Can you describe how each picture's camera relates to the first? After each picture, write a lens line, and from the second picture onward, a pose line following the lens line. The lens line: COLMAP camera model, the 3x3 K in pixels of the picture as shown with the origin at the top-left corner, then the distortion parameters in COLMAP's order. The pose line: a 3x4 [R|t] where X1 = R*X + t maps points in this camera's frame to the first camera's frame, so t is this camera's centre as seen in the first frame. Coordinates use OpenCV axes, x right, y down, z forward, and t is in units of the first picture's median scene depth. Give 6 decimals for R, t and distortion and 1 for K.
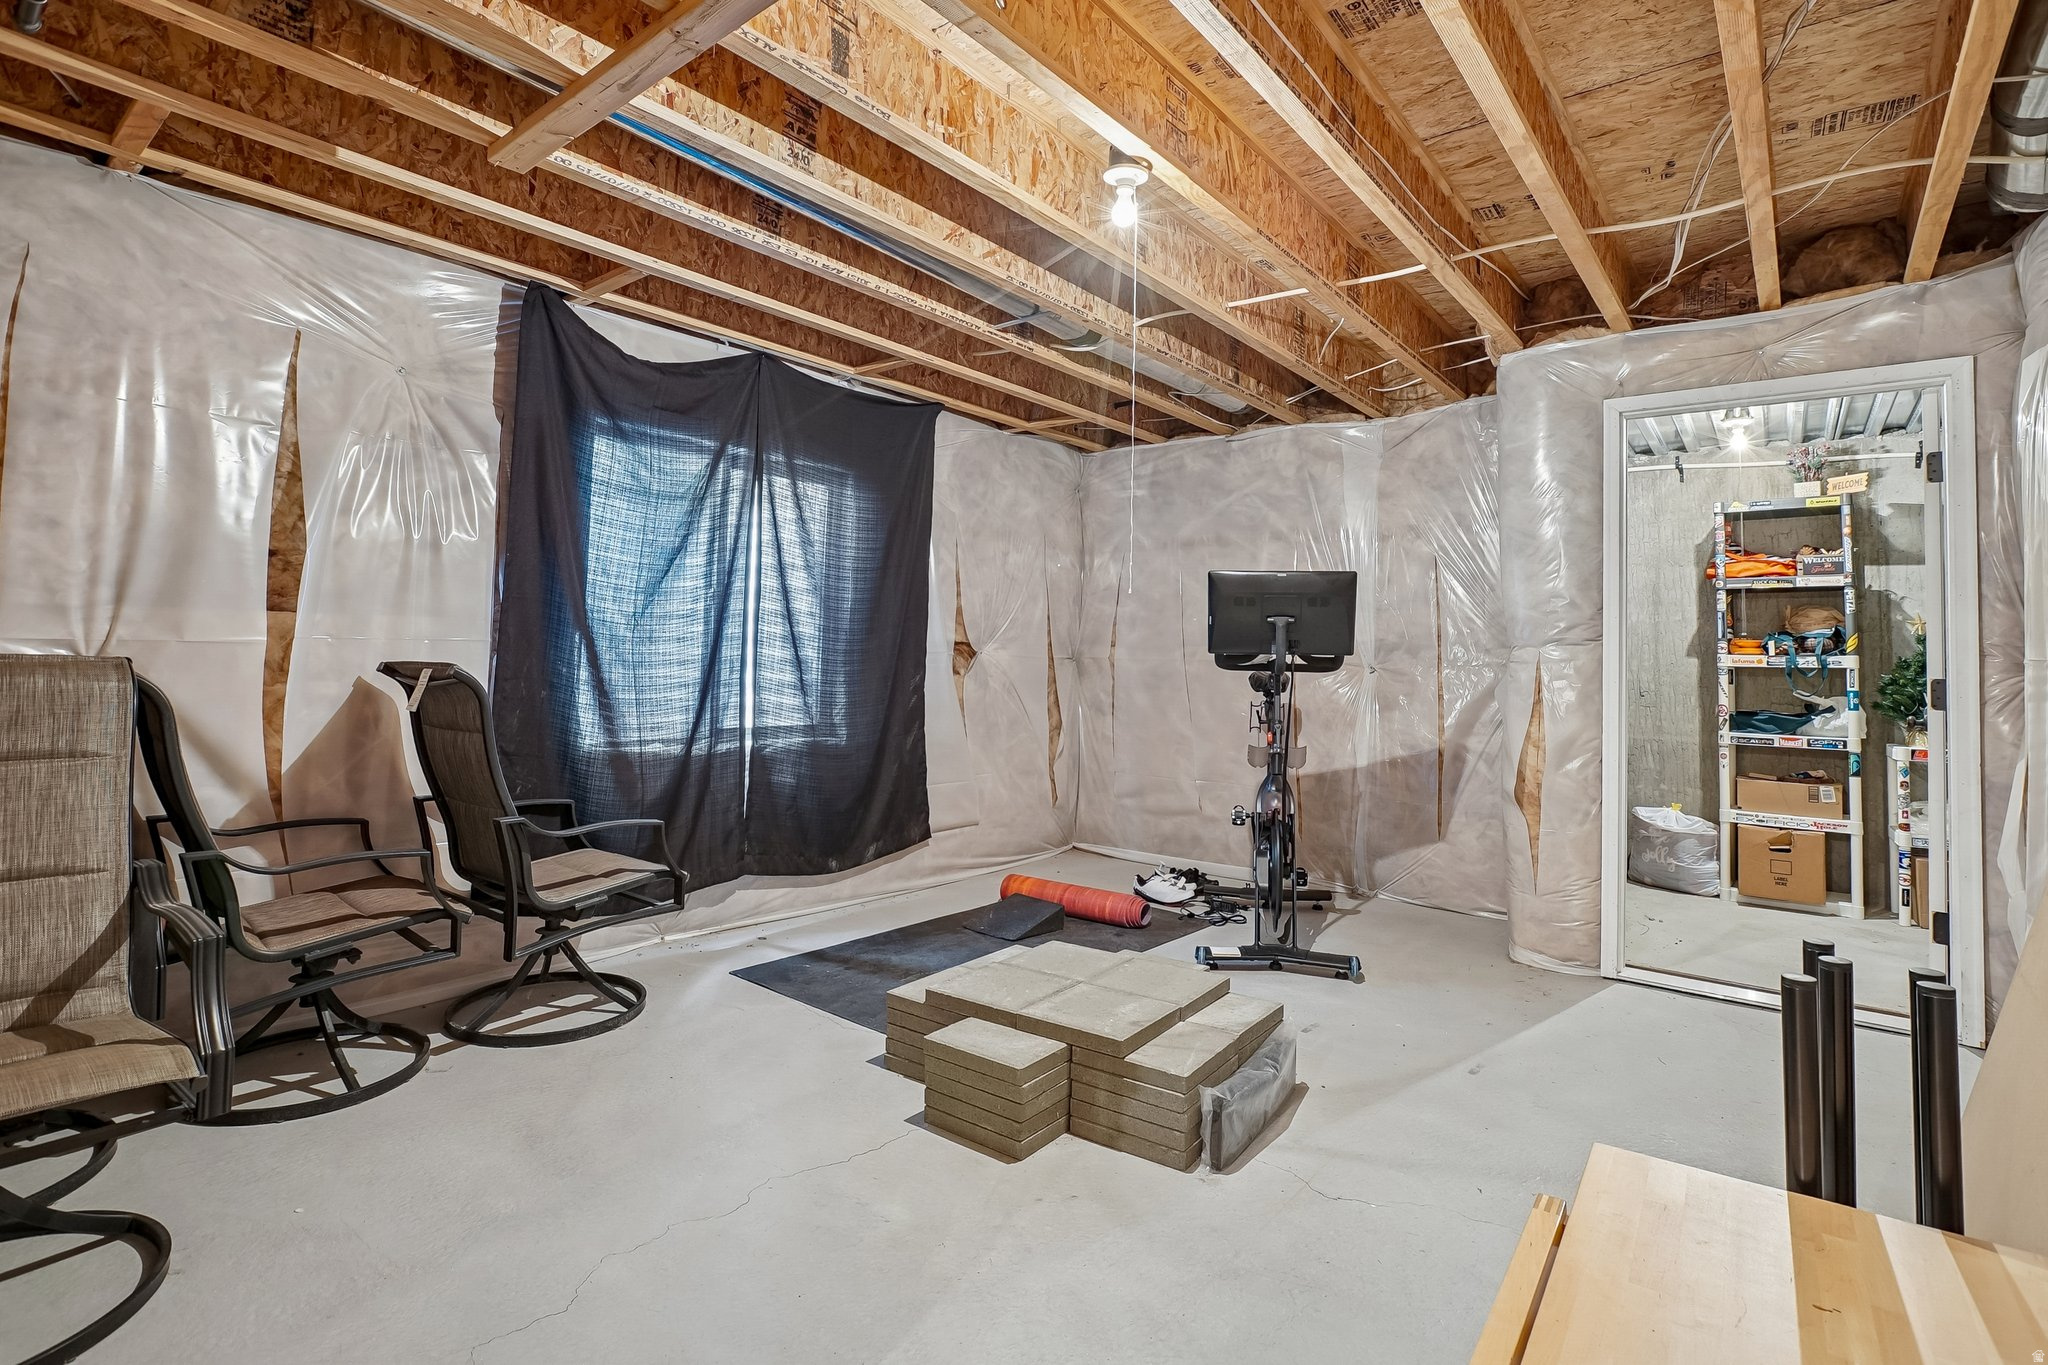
lens RADIAL K [[991.9, 0, 1024.5], [0, 991.9, 601.9], [0, 0, 1]] dist [-0.051474, 0.015645]
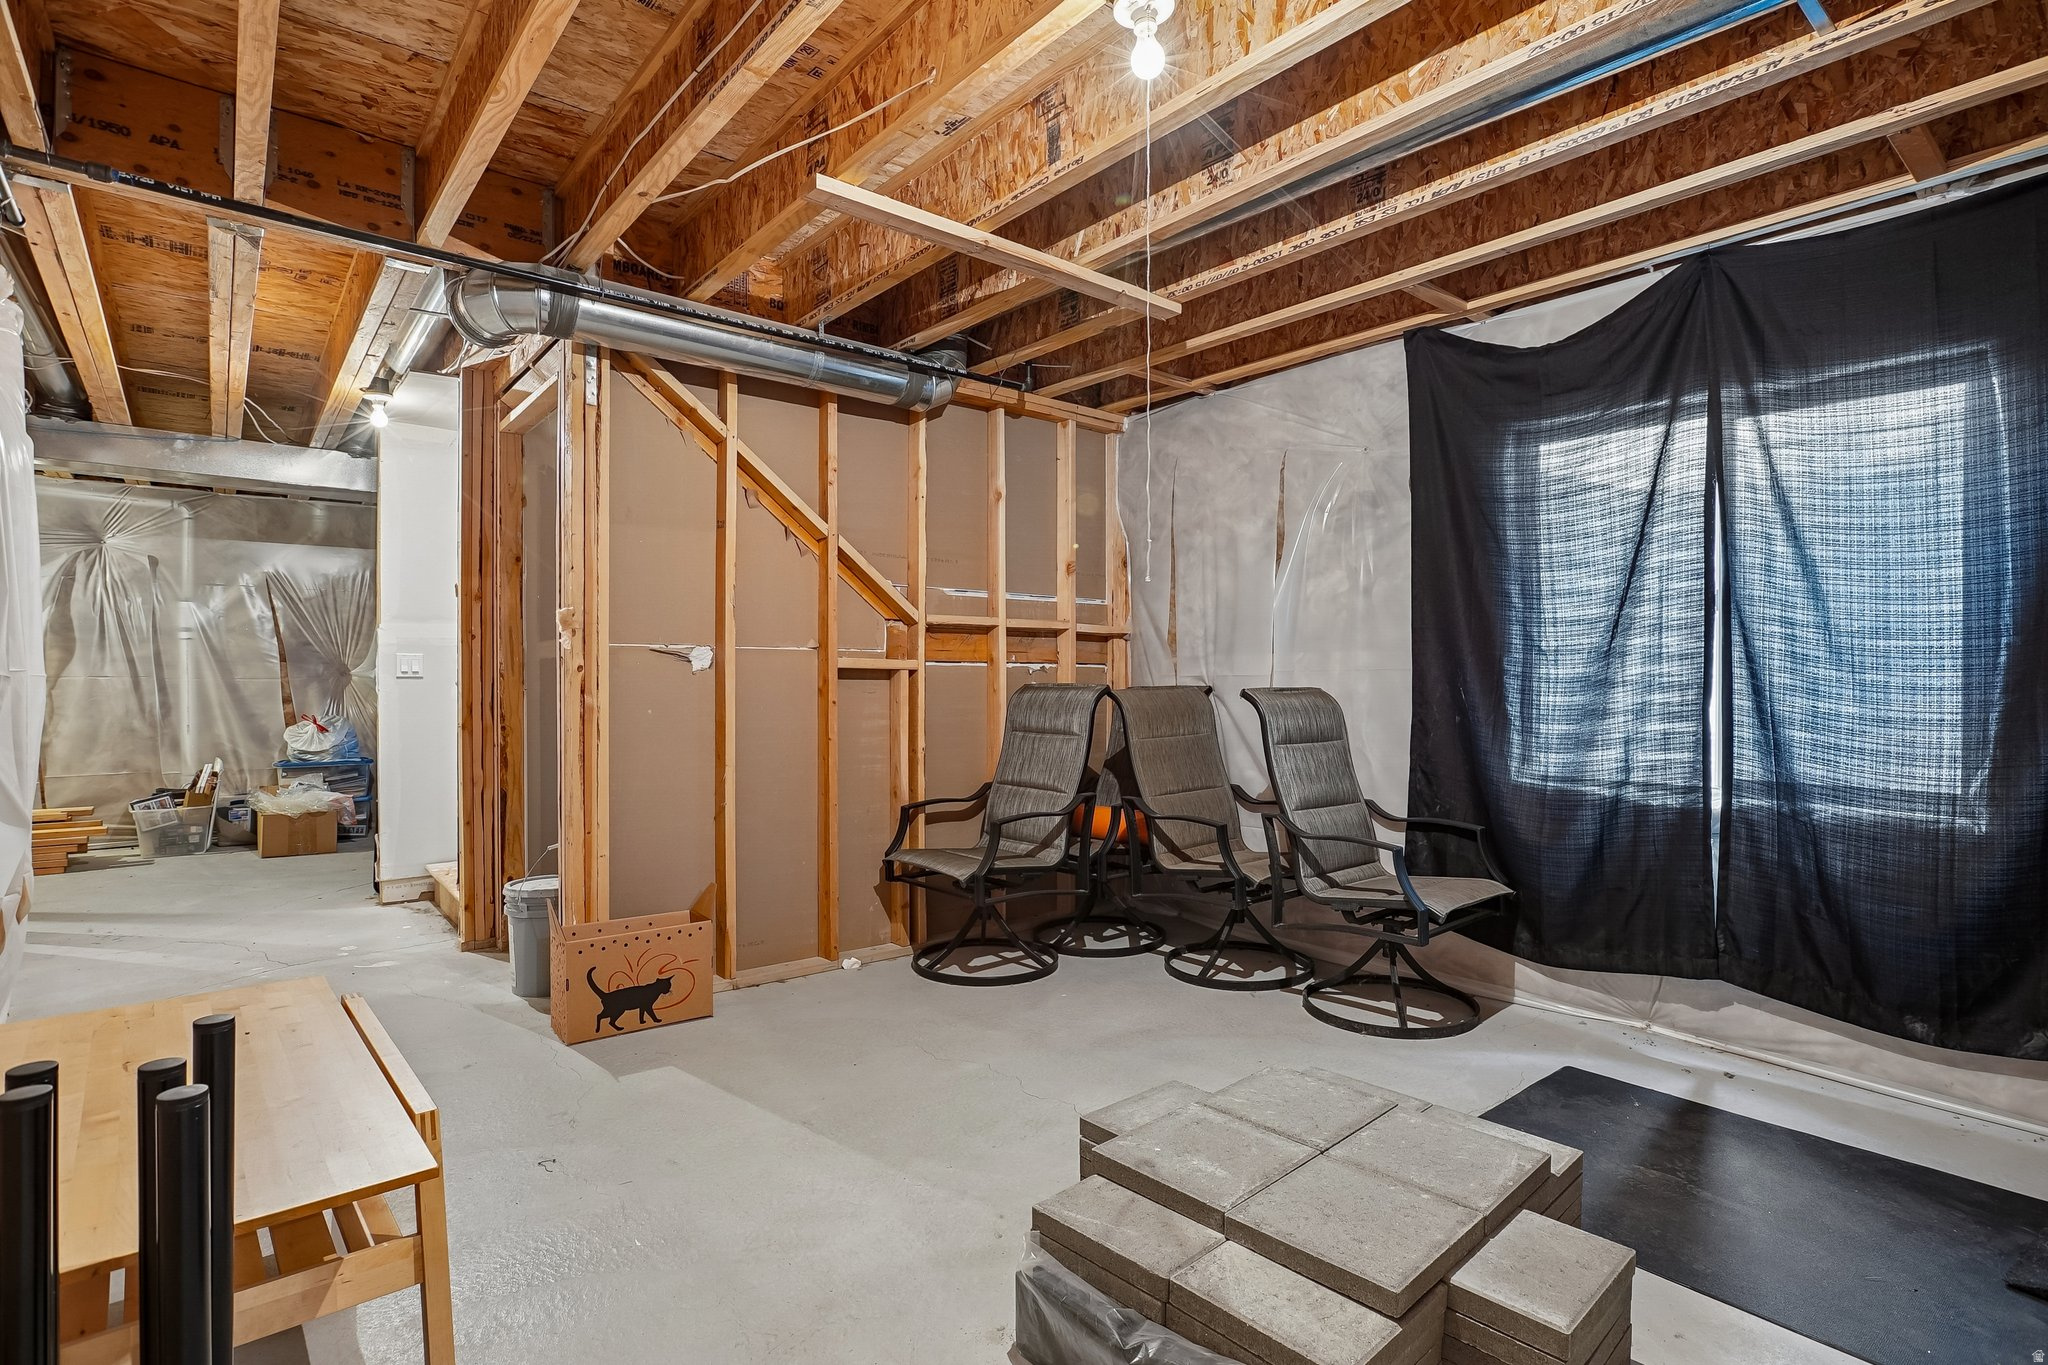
lens RADIAL K [[988.5, 0, 1021.3], [0, 988.5, 687.5], [0, 0, 1]] dist [-0.052888, 0.023300]
pose [[-0.198620, -0.008978, -0.980036, 0.661283], [0.052116, 0.998447, -0.019709, 0.062551], [0.978690, -0.054991, -0.197843, 0.829664]]
